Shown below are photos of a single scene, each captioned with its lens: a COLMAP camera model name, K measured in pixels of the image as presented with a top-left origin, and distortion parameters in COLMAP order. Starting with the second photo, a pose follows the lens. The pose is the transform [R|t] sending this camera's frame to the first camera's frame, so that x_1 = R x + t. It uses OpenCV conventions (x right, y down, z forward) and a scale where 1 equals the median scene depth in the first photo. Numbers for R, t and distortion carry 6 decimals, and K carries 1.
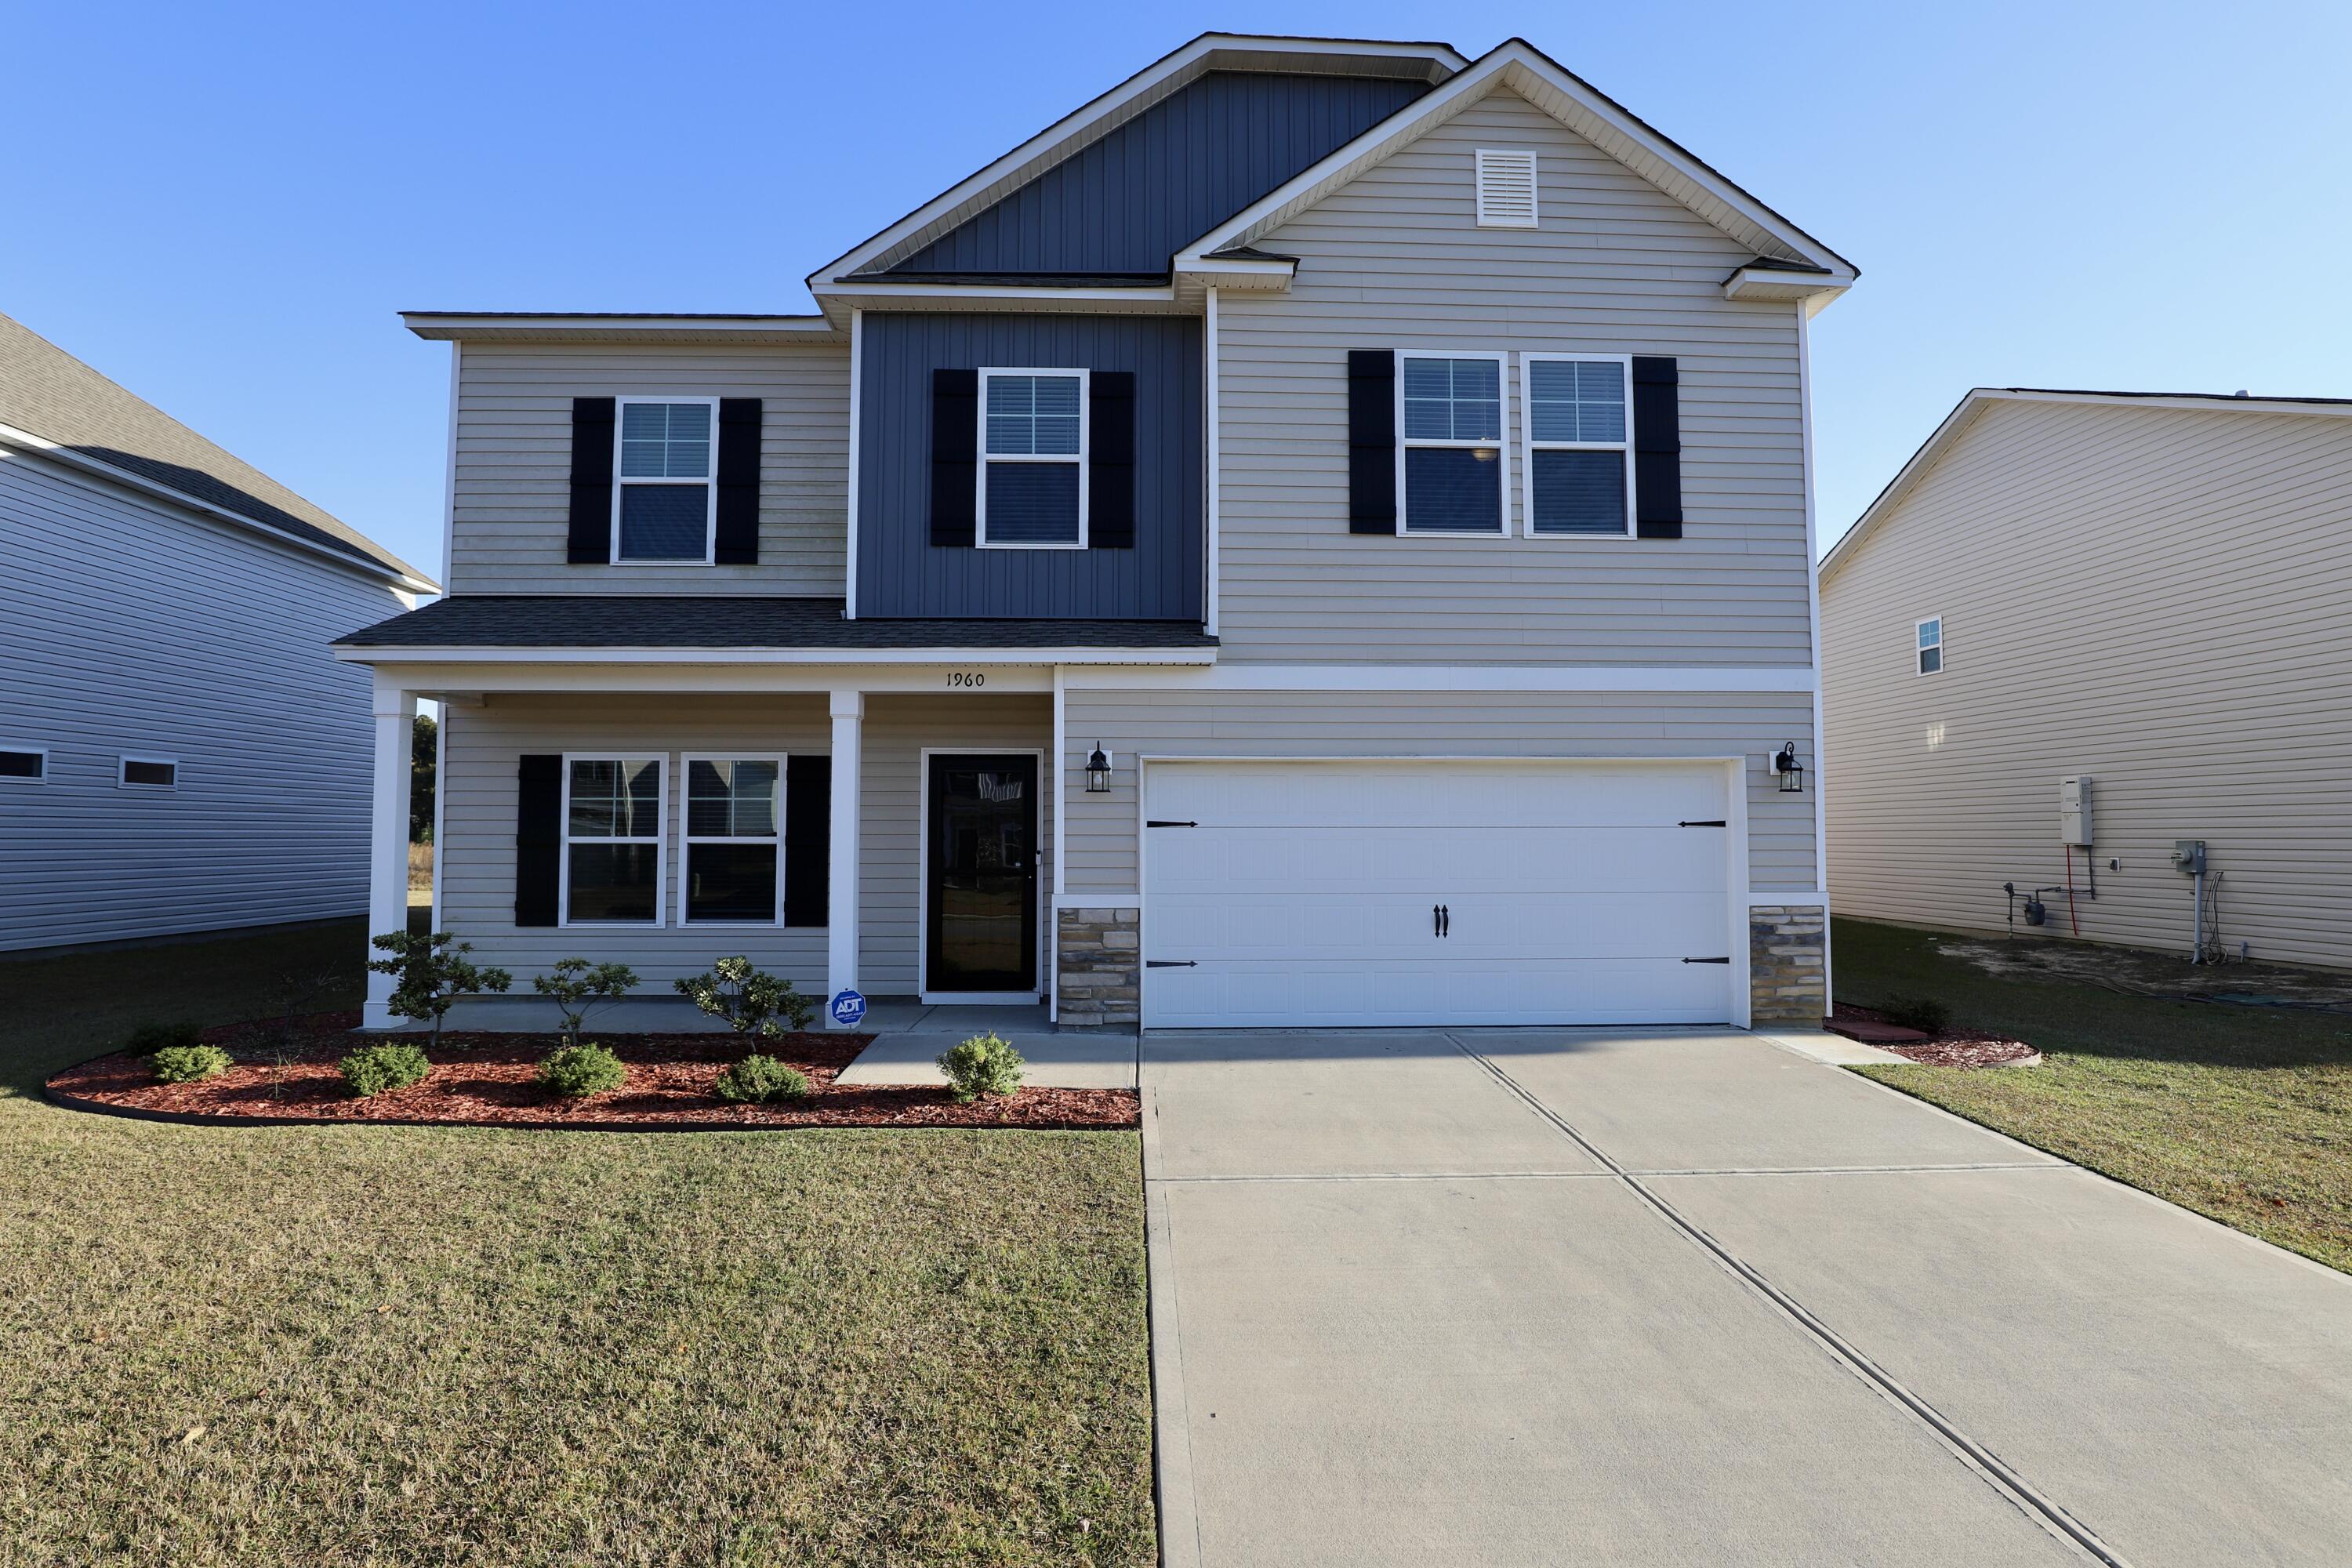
lens RADIAL K [[1275.2, 0, 1187.5], [0, 1275.2, 776.6], [0, 0, 1]] dist [-0.025273, -0.000916]
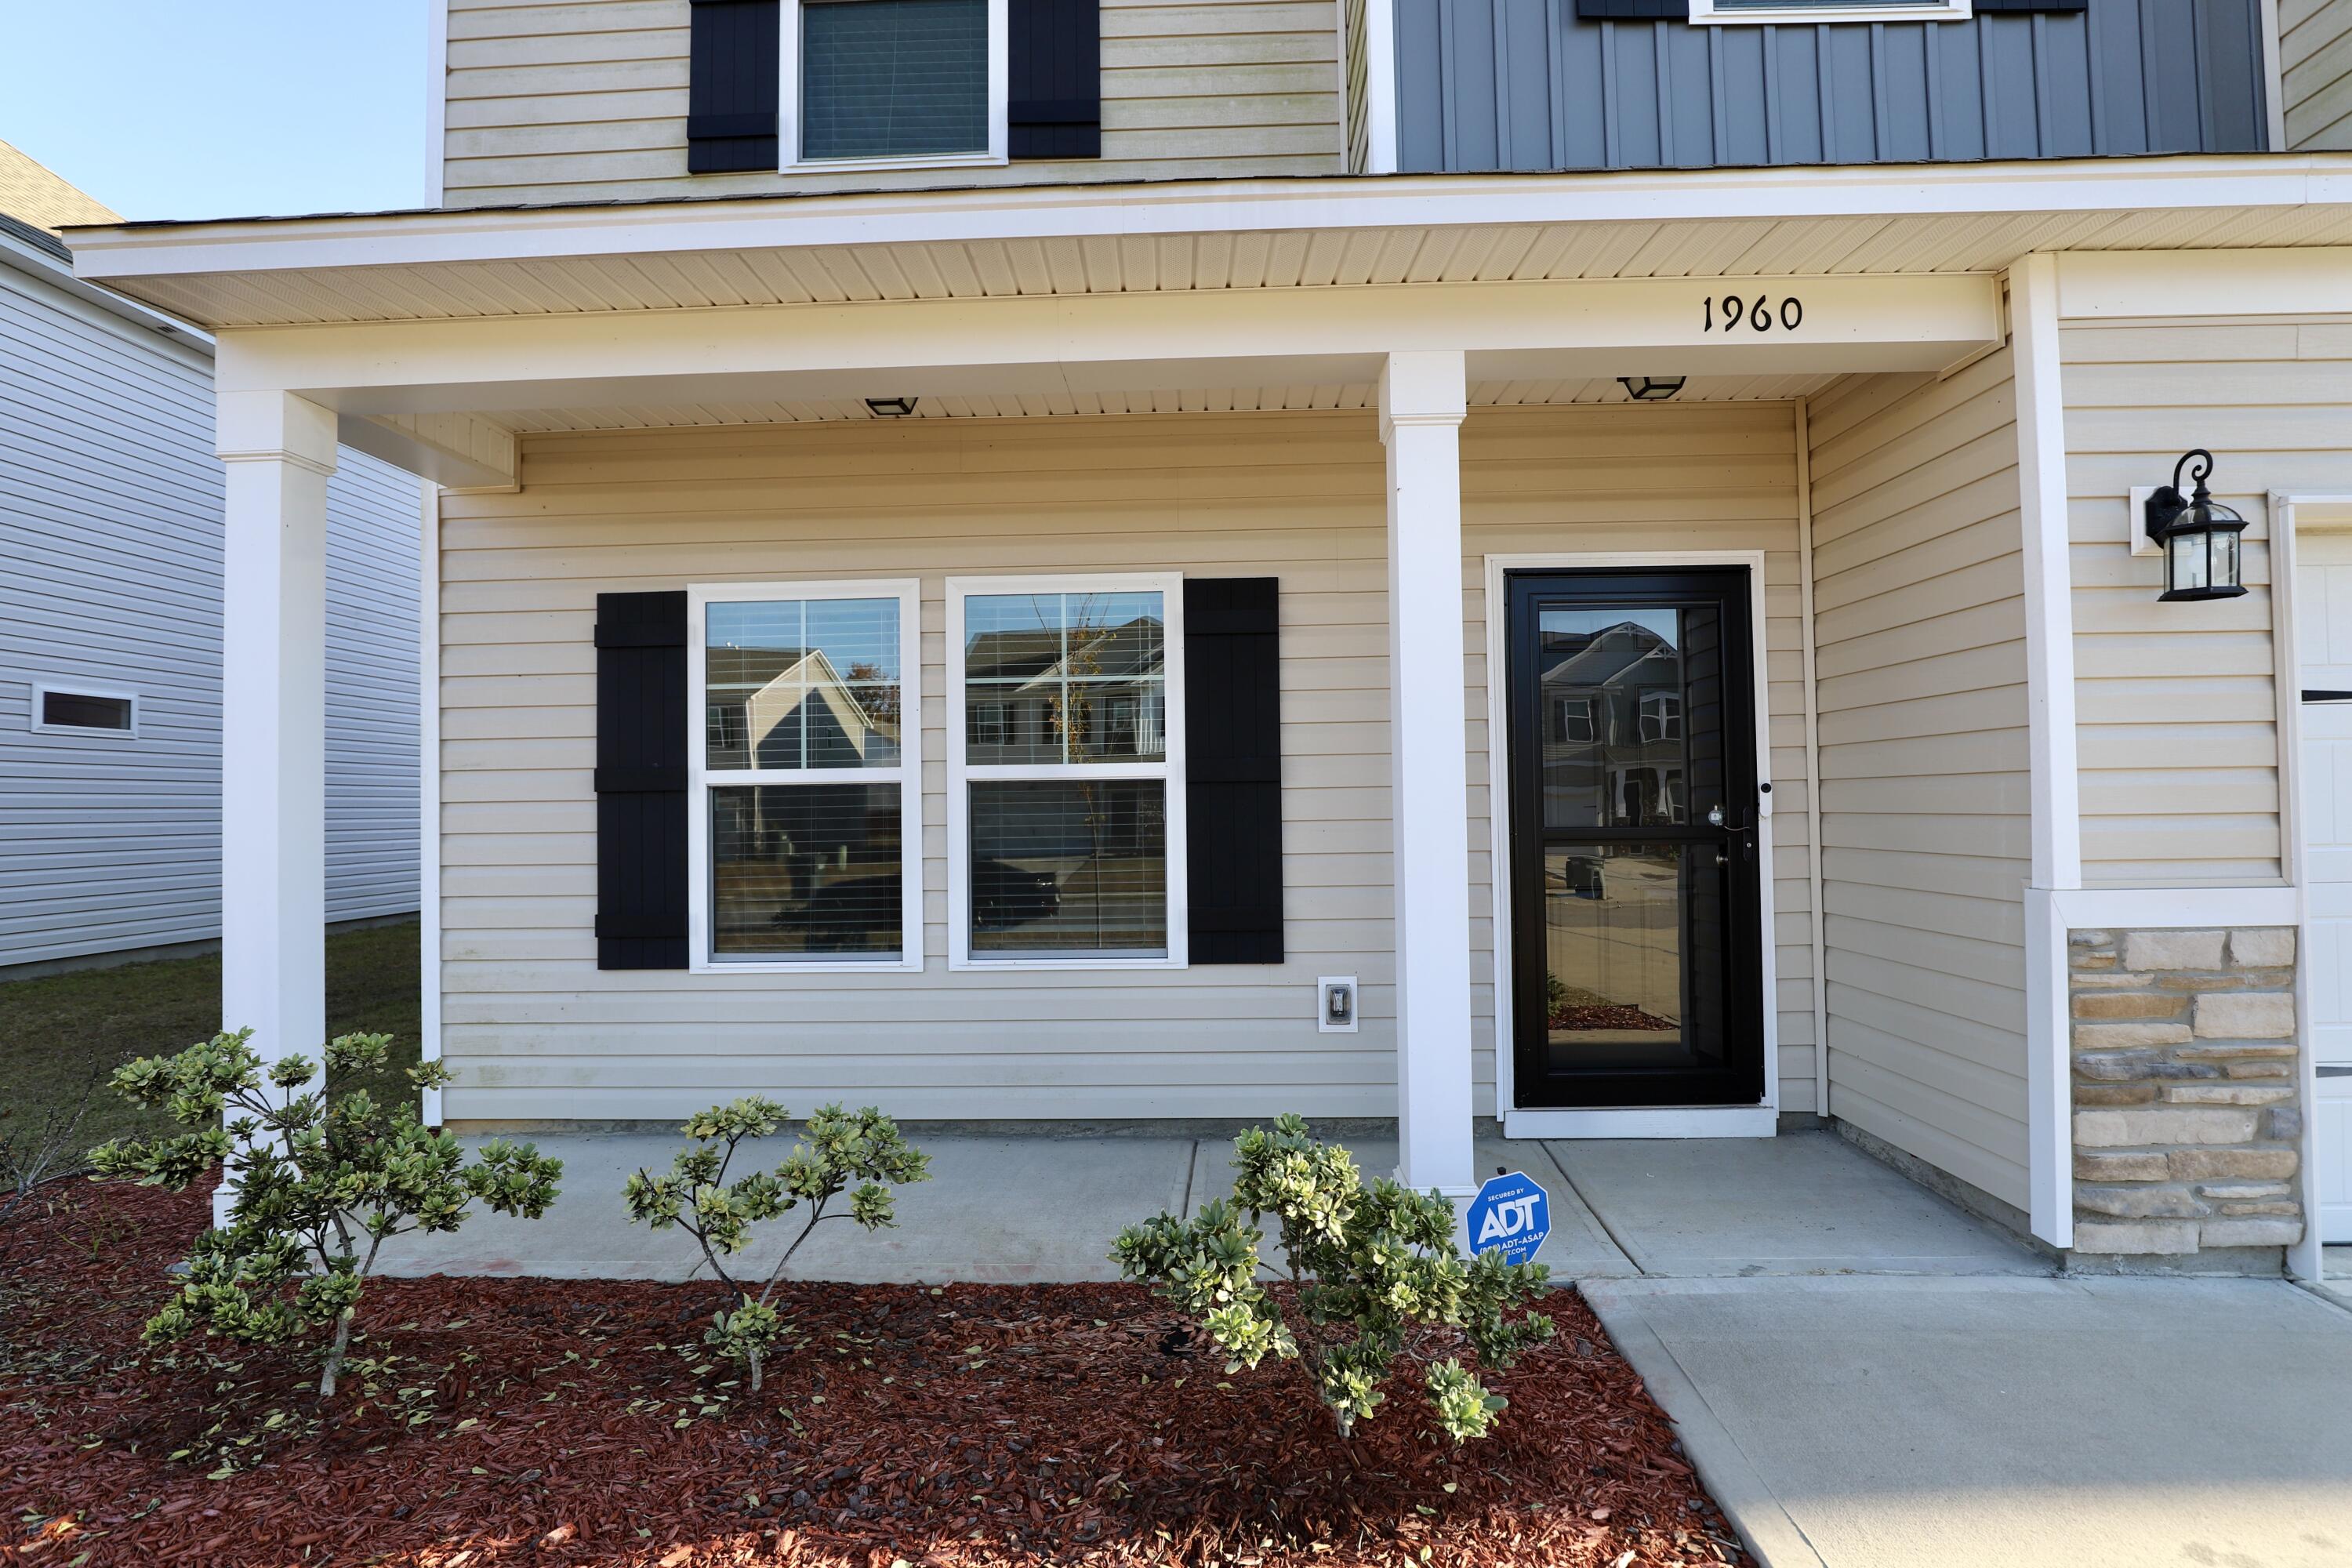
lens RADIAL K [[1149.1, 0, 1151.7], [0, 1149.1, 783.9], [0, 0, 1]] dist [-0.023357, 0.001568]
pose [[0.997512, -0.016977, -0.068415, -0.317751], [0.018614, 0.999554, 0.023356, 0.047949], [0.067988, -0.024571, 0.997383, 0.634605]]
